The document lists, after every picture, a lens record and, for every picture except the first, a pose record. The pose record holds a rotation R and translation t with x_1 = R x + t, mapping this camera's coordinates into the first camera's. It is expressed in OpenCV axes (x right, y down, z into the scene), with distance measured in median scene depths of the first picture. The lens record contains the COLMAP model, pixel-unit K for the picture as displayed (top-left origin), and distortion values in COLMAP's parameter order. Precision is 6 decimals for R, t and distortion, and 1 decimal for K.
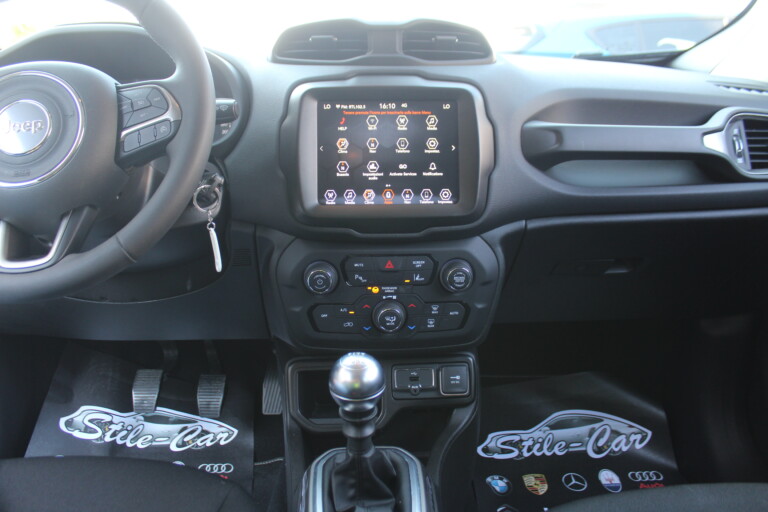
lens RADIAL K [[638.4, 0, 384.0], [0, 638.4, 256.0], [0, 0, 1]] dist [-0.171097, 0.145938]
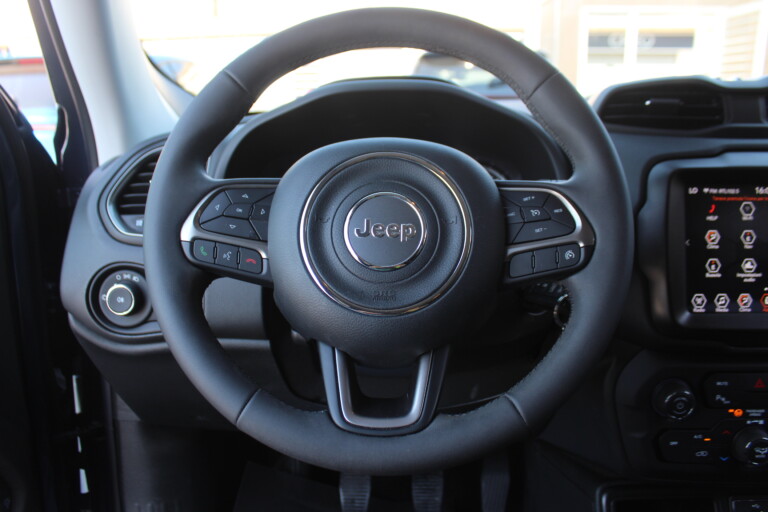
lens RADIAL K [[638.4, 0, 384.0], [0, 638.4, 256.0], [0, 0, 1]] dist [-0.171097, 0.145938]
pose [[0.996366, 0.004301, -0.085062, -0.405714], [-0.007158, 0.999419, -0.033316, -0.120050], [0.084869, 0.033804, 0.995818, 0.176858]]
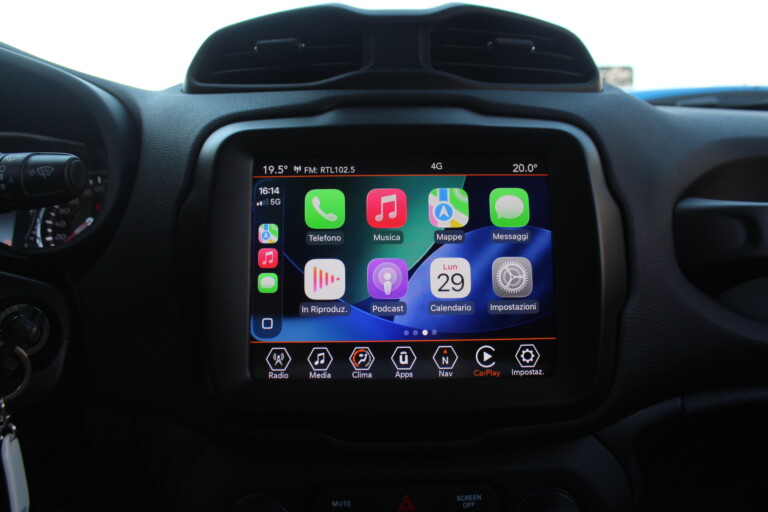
lens RADIAL K [[638.4, 0, 384.0], [0, 638.4, 256.0], [0, 0, 1]] dist [-0.171097, 0.145938]
pose [[0.999375, -0.003927, -0.035135, 0.008730], [-0.000889, 0.990703, -0.136039, -0.103943], [0.035342, 0.135985, 0.990080, 0.523018]]
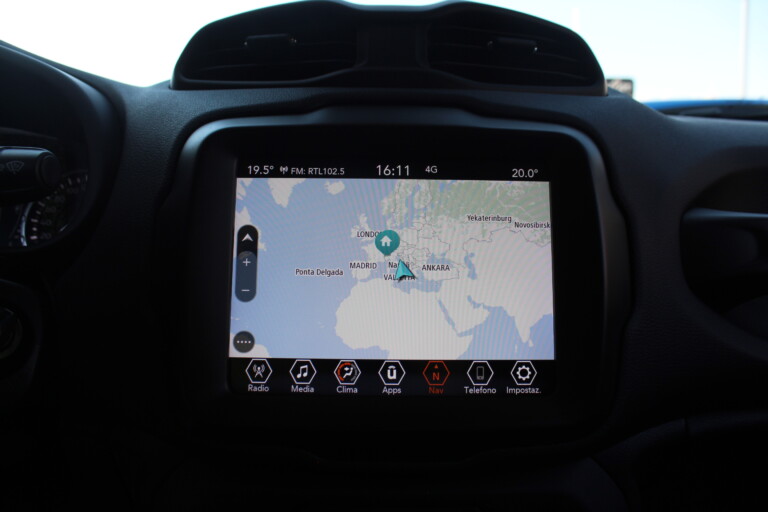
lens RADIAL K [[629.5, 0, 384.0], [0, 629.5, 256.0], [0, 0, 1]] dist [-0.170942, 0.138068]
pose [[0.999215, 0.015797, -0.036325, 0.015223], [-0.020875, 0.989360, -0.143981, -0.110281], [0.033664, 0.144626, 0.988913, 0.555607]]
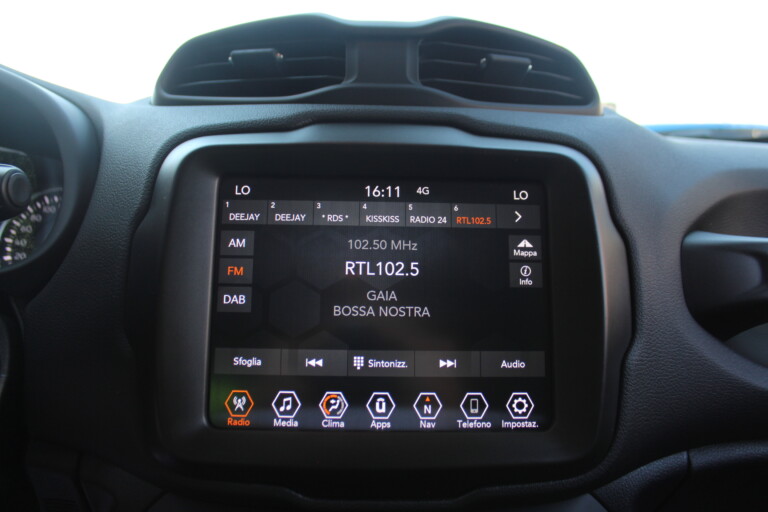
lens RADIAL K [[629.5, 0, 384.0], [0, 629.5, 256.0], [0, 0, 1]] dist [-0.170942, 0.138068]
pose [[0.999691, 0.019184, -0.015823, 0.013020], [-0.021669, 0.984186, -0.175809, -0.117147], [0.012200, 0.176098, 0.984297, 0.577029]]
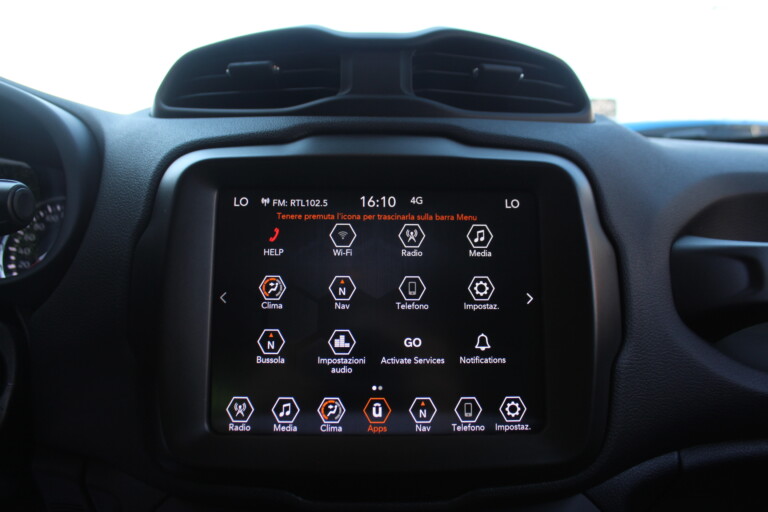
lens RADIAL K [[629.5, 0, 384.0], [0, 629.5, 256.0], [0, 0, 1]] dist [-0.170942, 0.138068]
pose [[0.999803, 0.009072, -0.017668, 0.017093], [-0.012008, 0.984689, -0.173904, -0.121682], [0.015820, 0.174082, 0.984604, 0.564955]]
